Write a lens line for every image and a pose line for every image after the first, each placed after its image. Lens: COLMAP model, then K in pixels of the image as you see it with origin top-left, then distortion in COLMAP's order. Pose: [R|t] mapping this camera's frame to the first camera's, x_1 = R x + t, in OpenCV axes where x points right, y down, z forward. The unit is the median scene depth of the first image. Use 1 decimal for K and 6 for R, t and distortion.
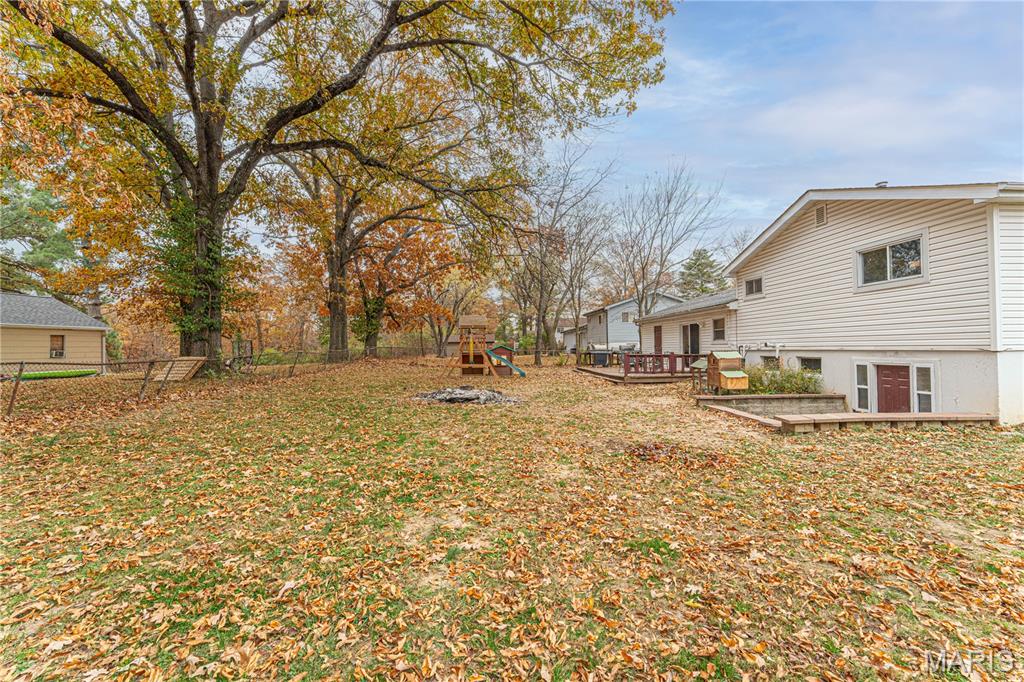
lens RADIAL K [[420.3, 0, 509.2], [0, 420.3, 343.6], [0, 0, 1]] dist [-0.003967, 0.000030]
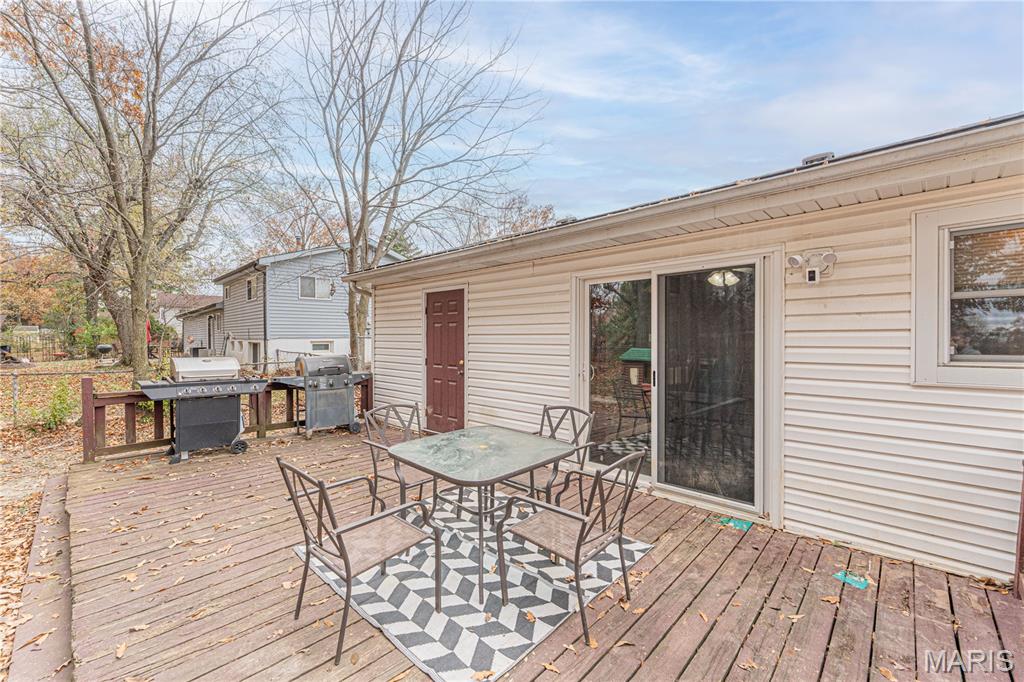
lens RADIAL K [[420.3, 0, 510.8], [0, 420.3, 341.4], [0, 0, 1]] dist [-0.003967, 0.000030]
pose [[0.746902, 0.008508, 0.664880, 0.437202], [-0.016478, 0.999848, 0.005717, -0.022825], [-0.664730, -0.015225, 0.746928, 1.637619]]
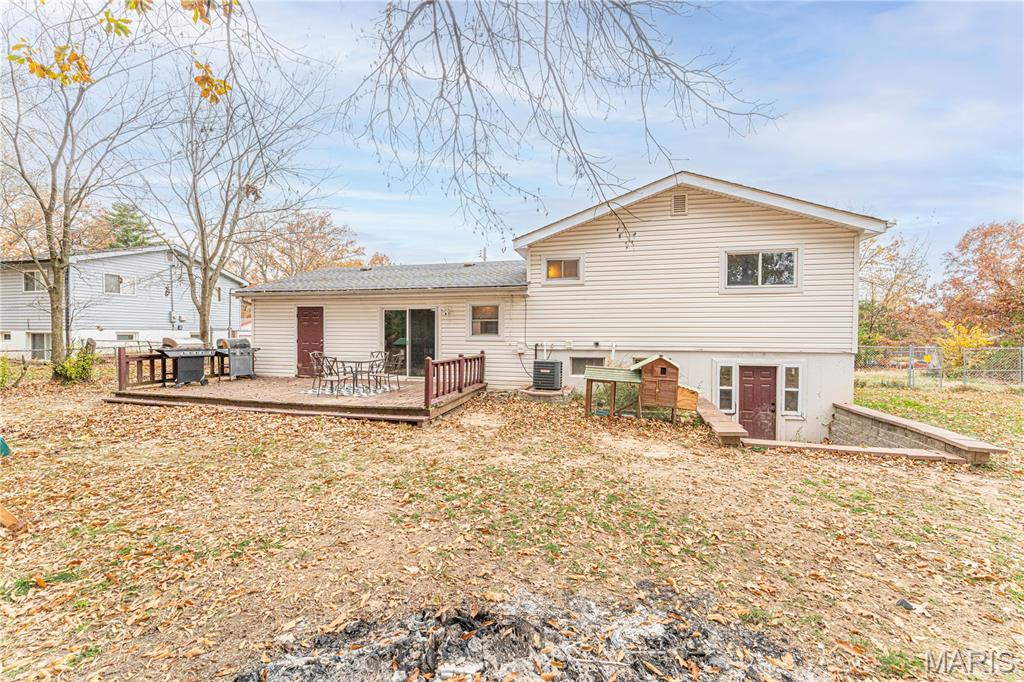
lens RADIAL K [[420.3, 0, 511.5], [0, 420.3, 339.3], [0, 0, 1]] dist [-0.003967, 0.000030]
pose [[0.299272, 0.007851, 0.954135, -0.268622], [-0.019405, 0.999809, -0.002141, -0.001429], [-0.953970, -0.017874, 0.299368, 1.190488]]
